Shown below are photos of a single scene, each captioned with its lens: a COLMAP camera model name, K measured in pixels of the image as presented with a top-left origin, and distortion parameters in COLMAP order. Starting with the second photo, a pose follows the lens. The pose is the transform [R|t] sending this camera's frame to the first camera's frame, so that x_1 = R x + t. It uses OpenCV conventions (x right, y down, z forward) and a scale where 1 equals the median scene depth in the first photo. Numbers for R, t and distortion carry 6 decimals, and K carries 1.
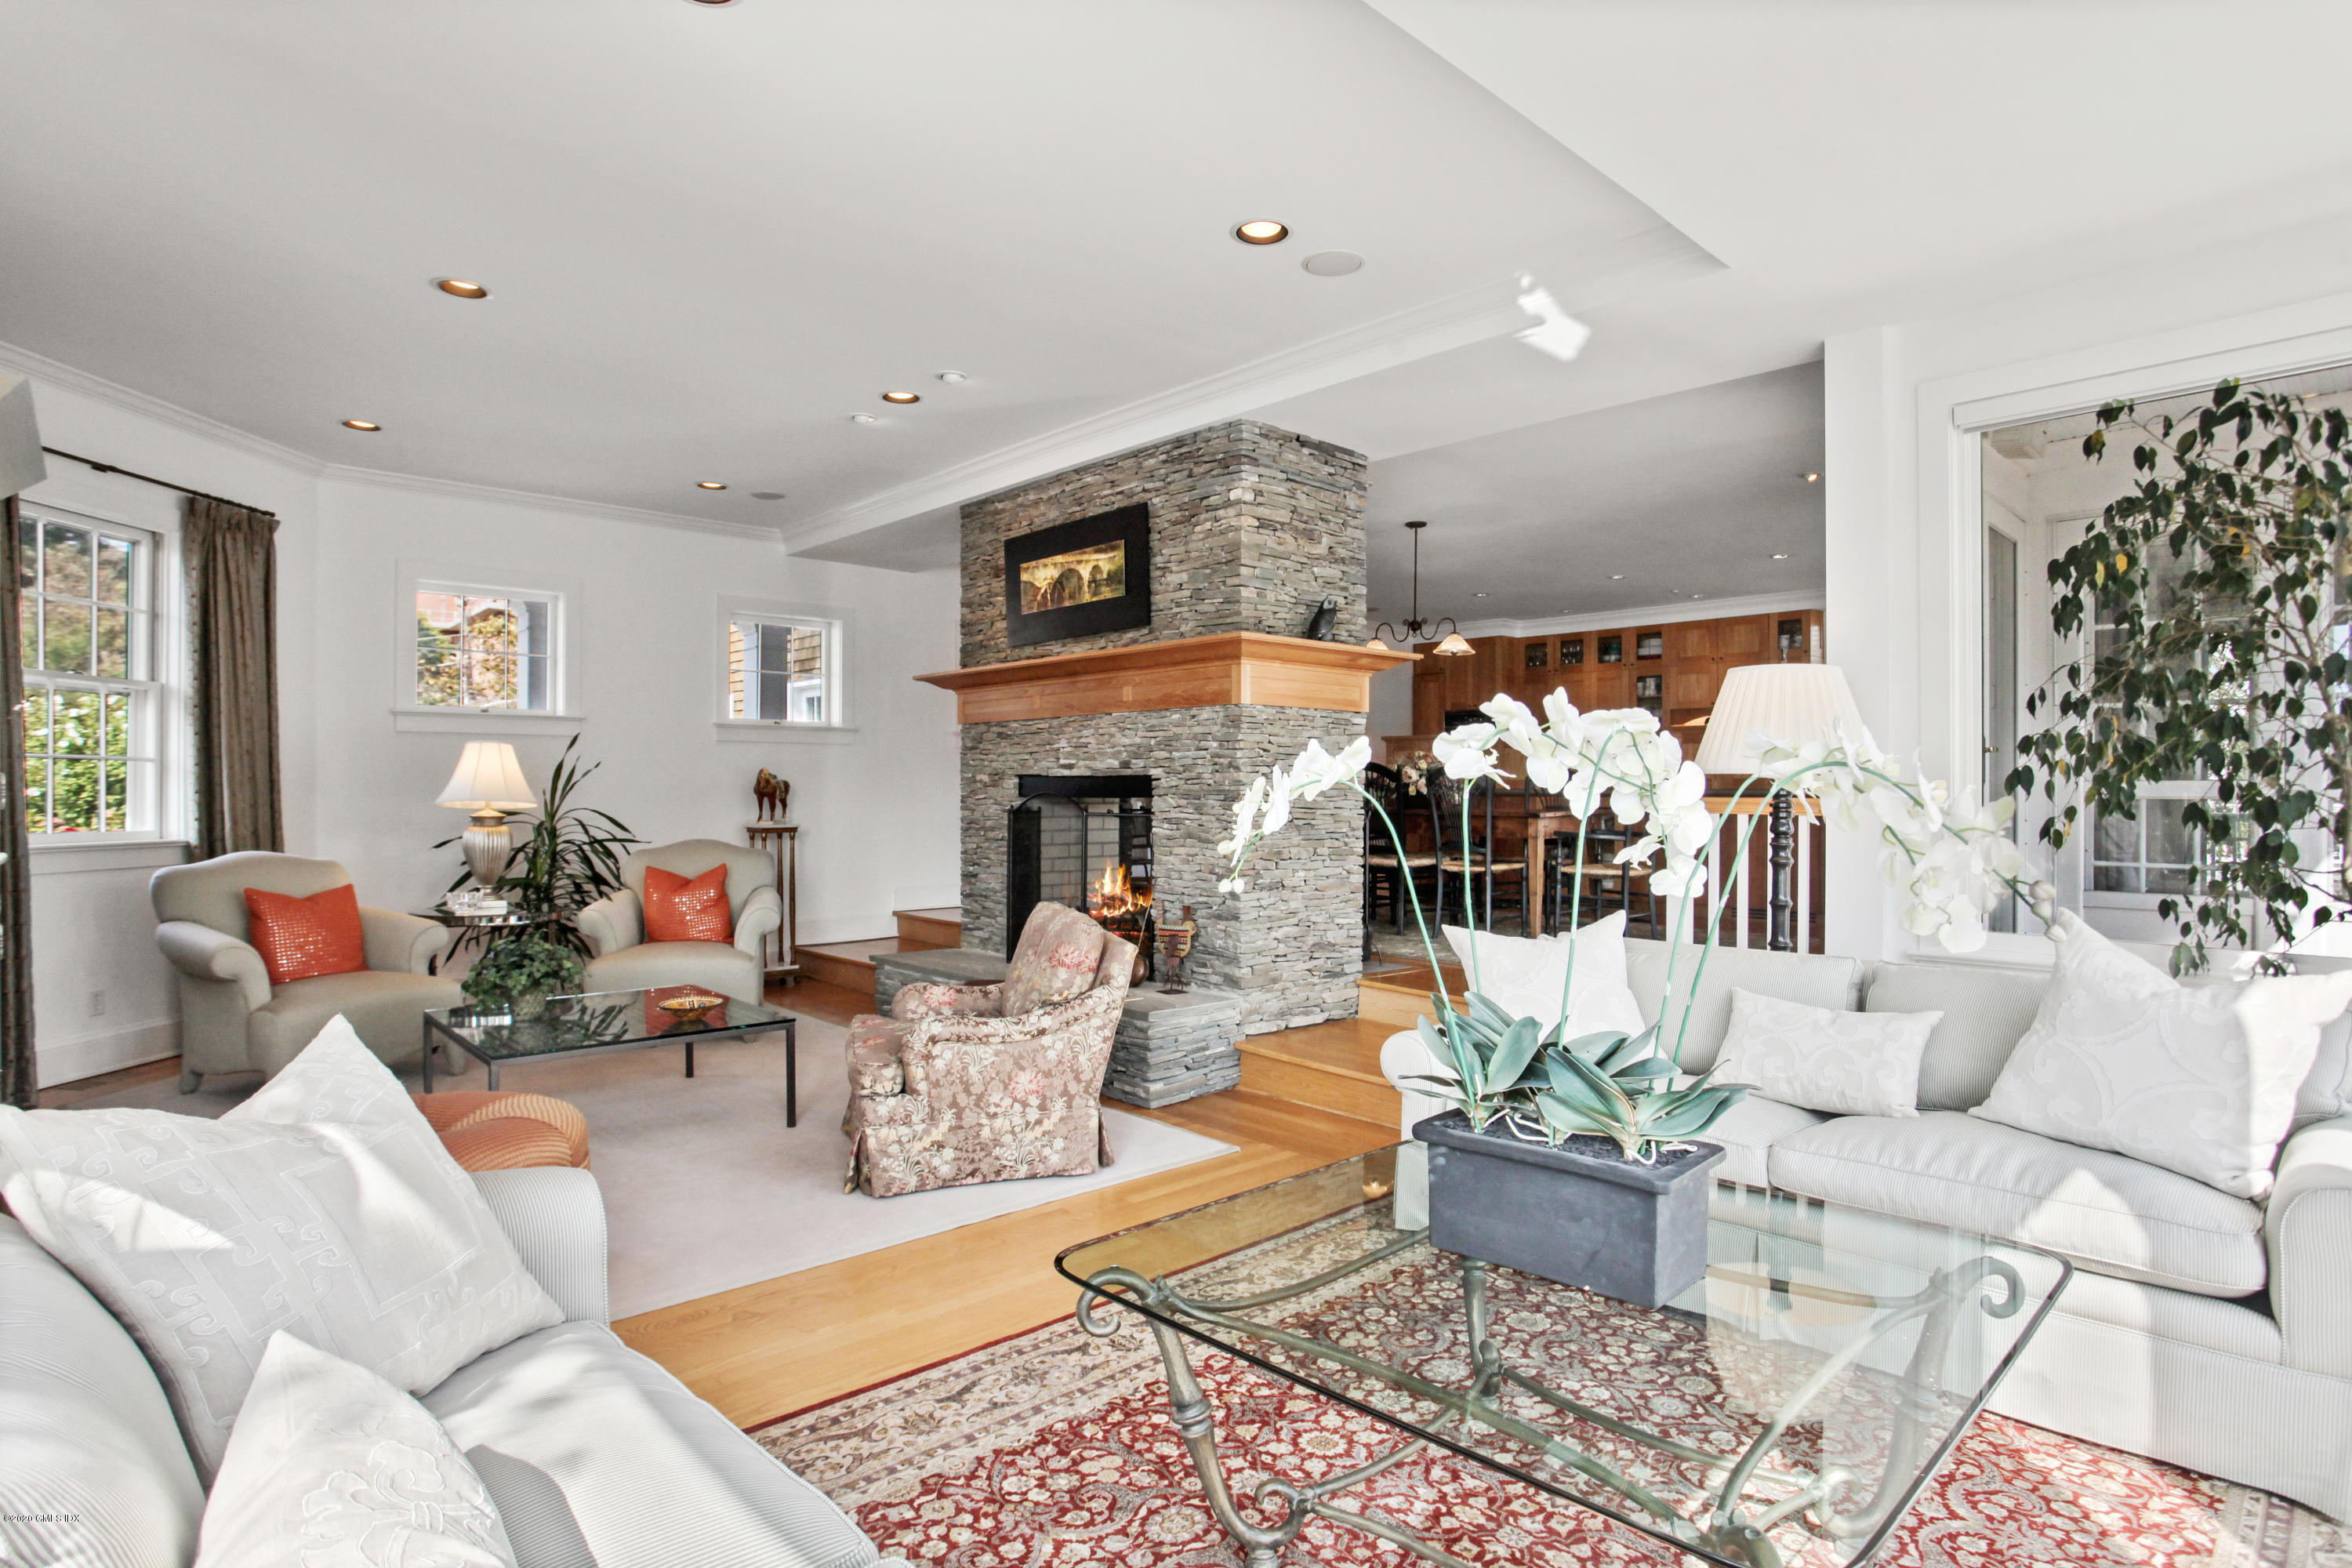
lens RADIAL K [[1214.6, 0, 1179.9], [0, 1214.6, 784.2], [0, 0, 1]] dist [-0.074445, 0.032023]
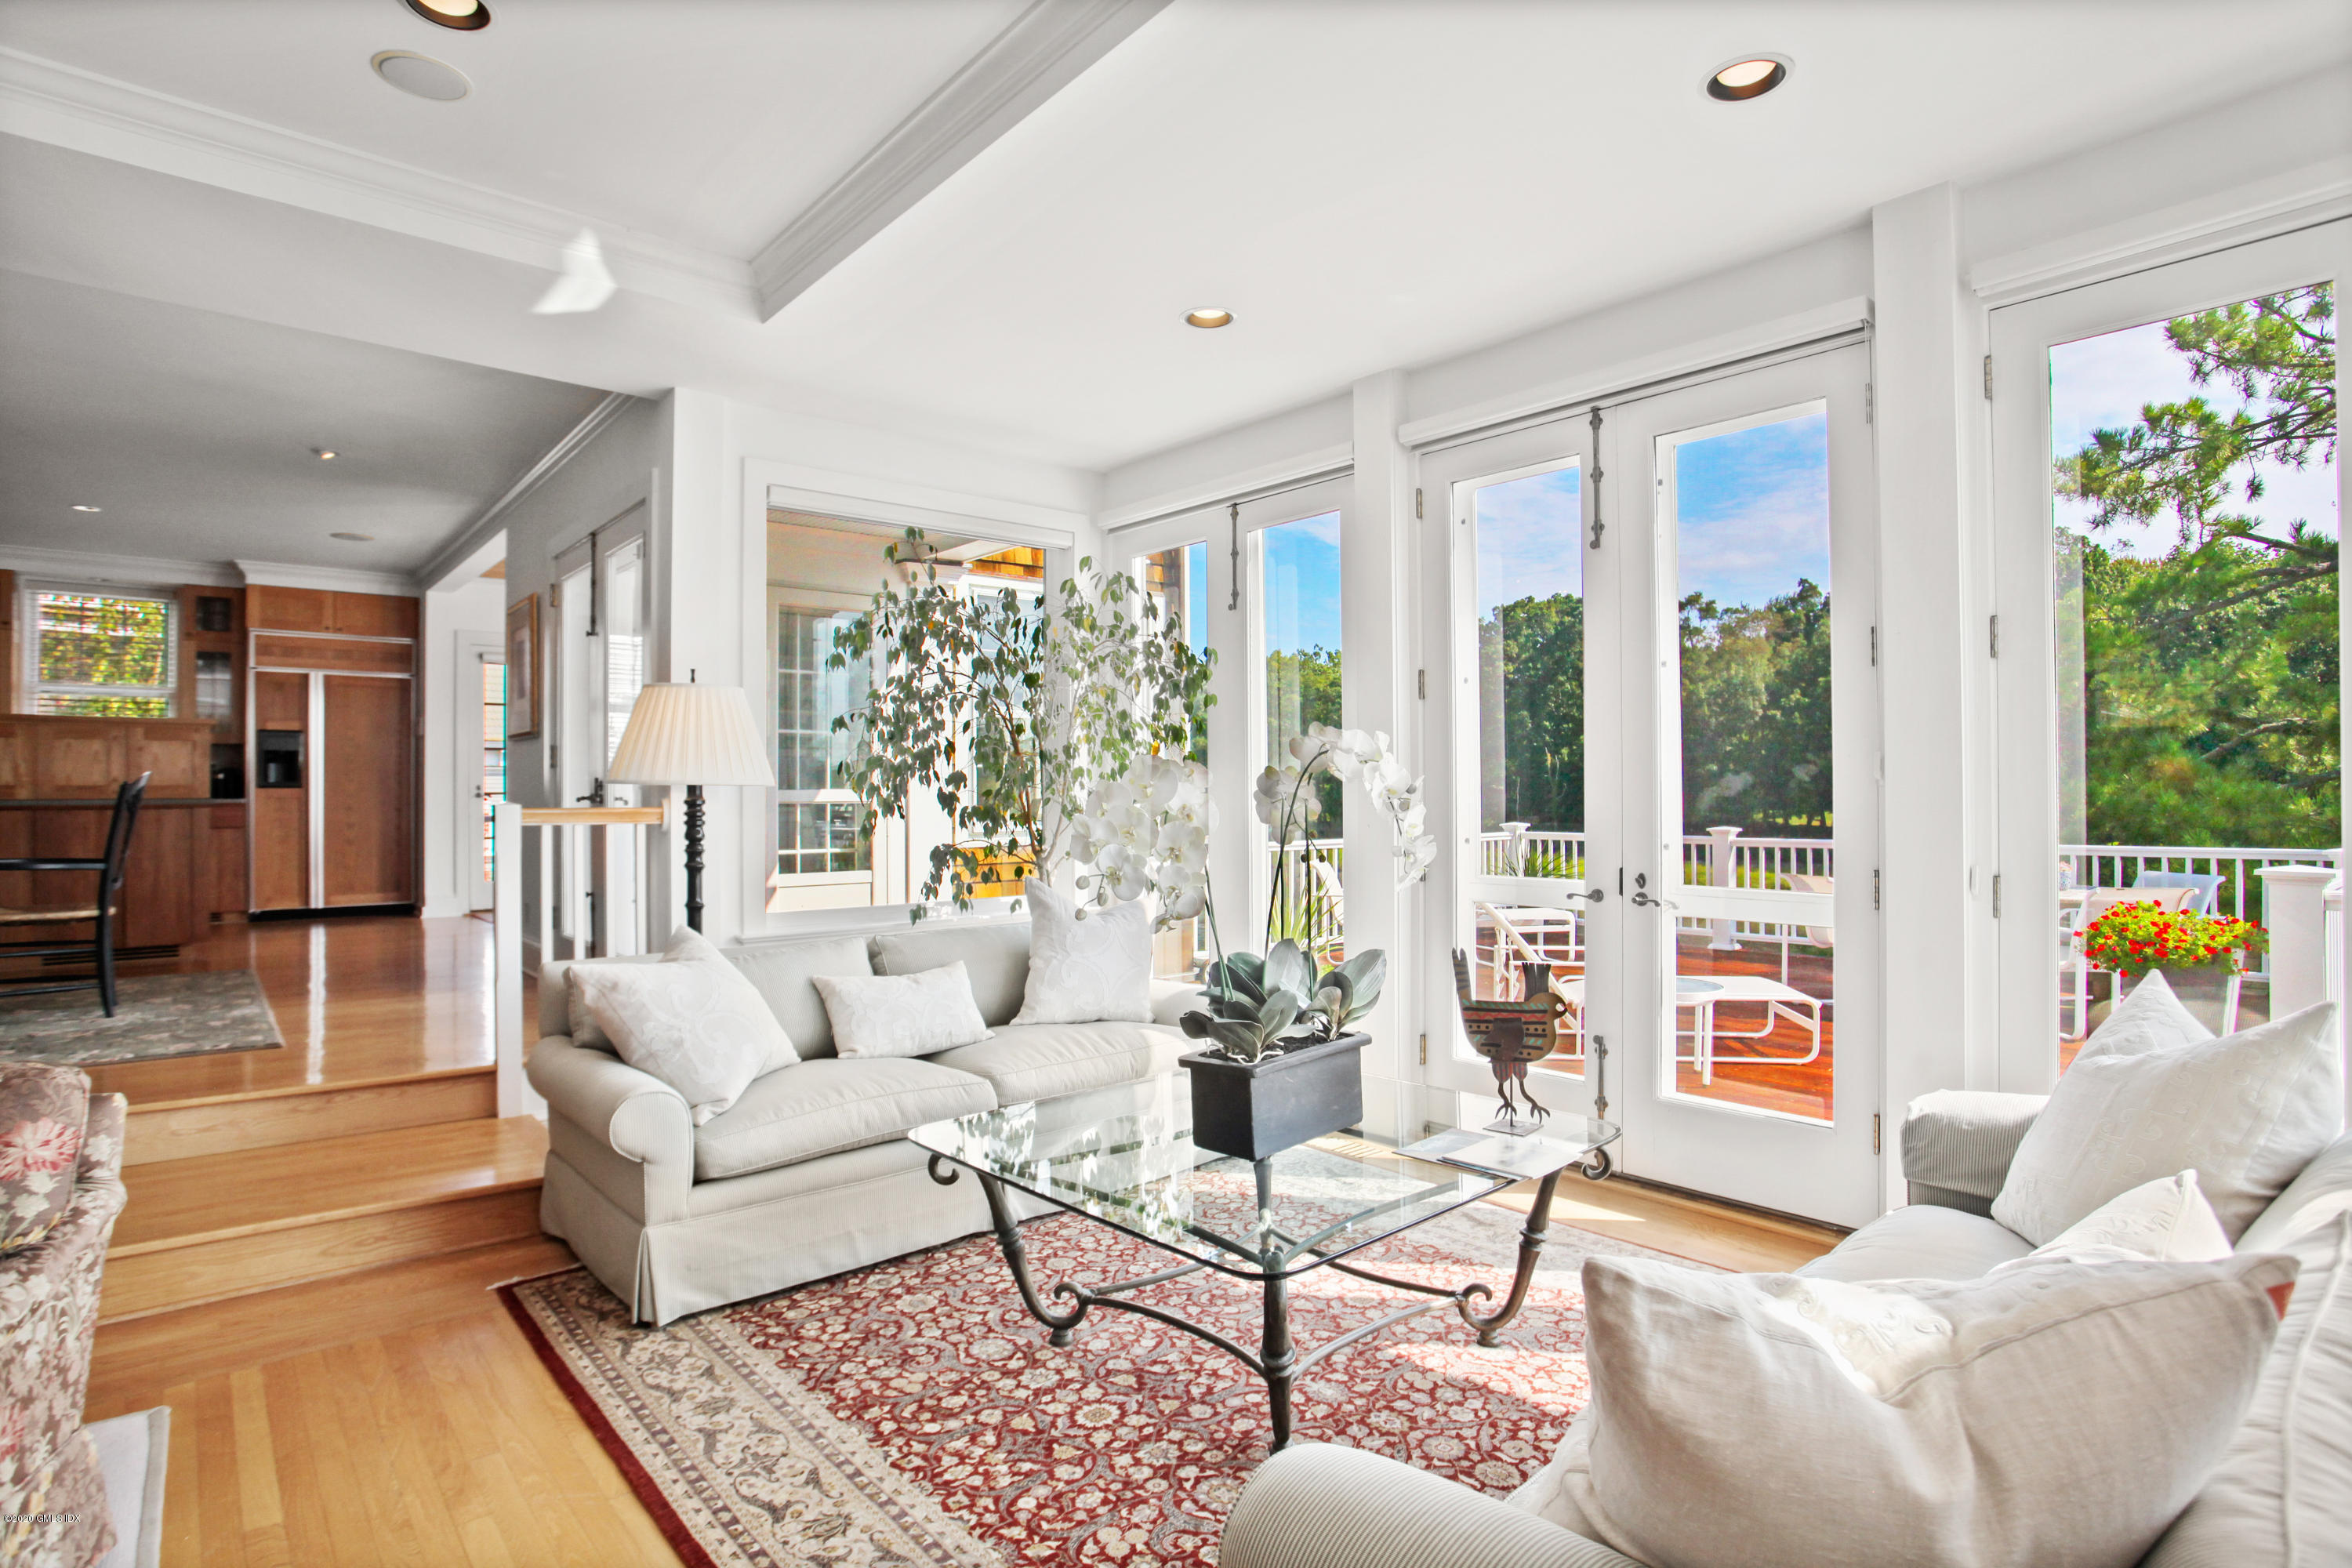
lens RADIAL K [[1199.3, 0, 1187.0], [0, 1199.3, 783.3], [0, 0, 1]] dist [-0.064258, 0.022107]
pose [[0.030379, 0.006487, 0.999517, -0.393289], [0.000649, 0.999979, -0.006509, -0.002649], [-0.999538, 0.000846, 0.030374, 0.370733]]
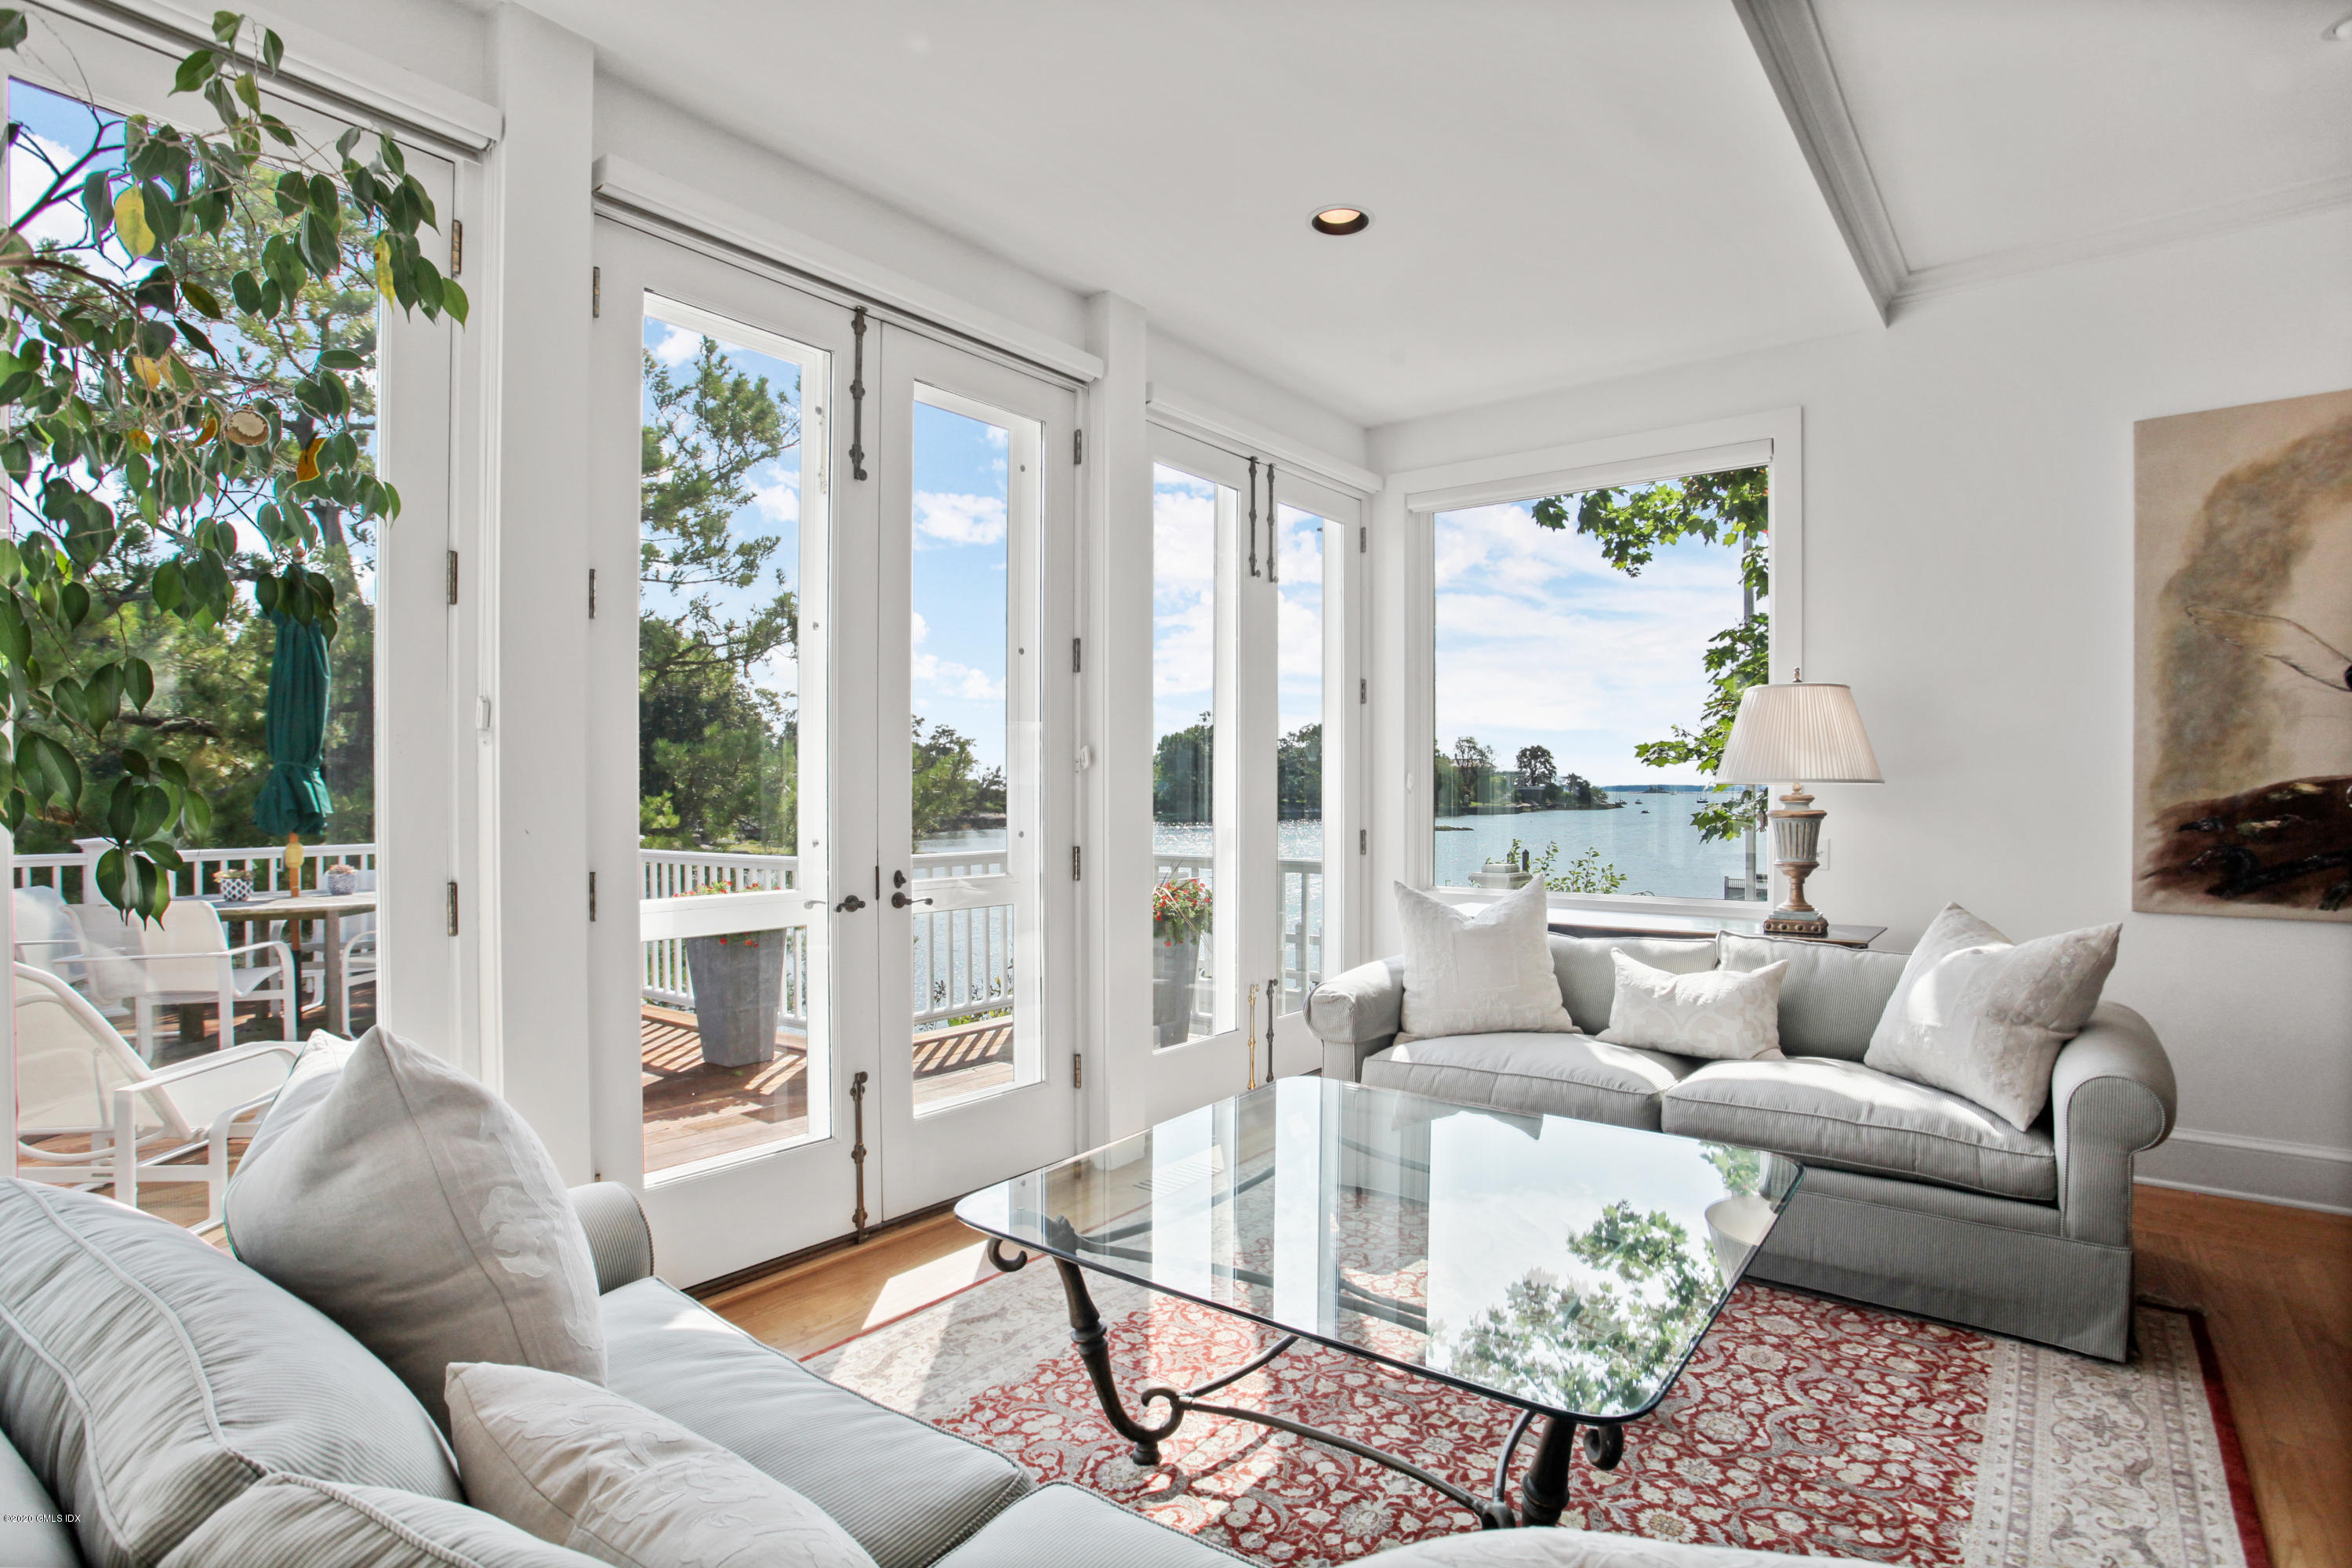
lens RADIAL K [[1193.1, 0, 1187.8], [0, 1193.1, 806.9], [0, 0, 1]] dist [-0.067256, 0.030376]
pose [[-0.985654, 0.003360, -0.168743, 0.254614], [0.001754, 0.999952, 0.009665, 0.007449], [0.168767, 0.009231, -0.985613, 0.742142]]
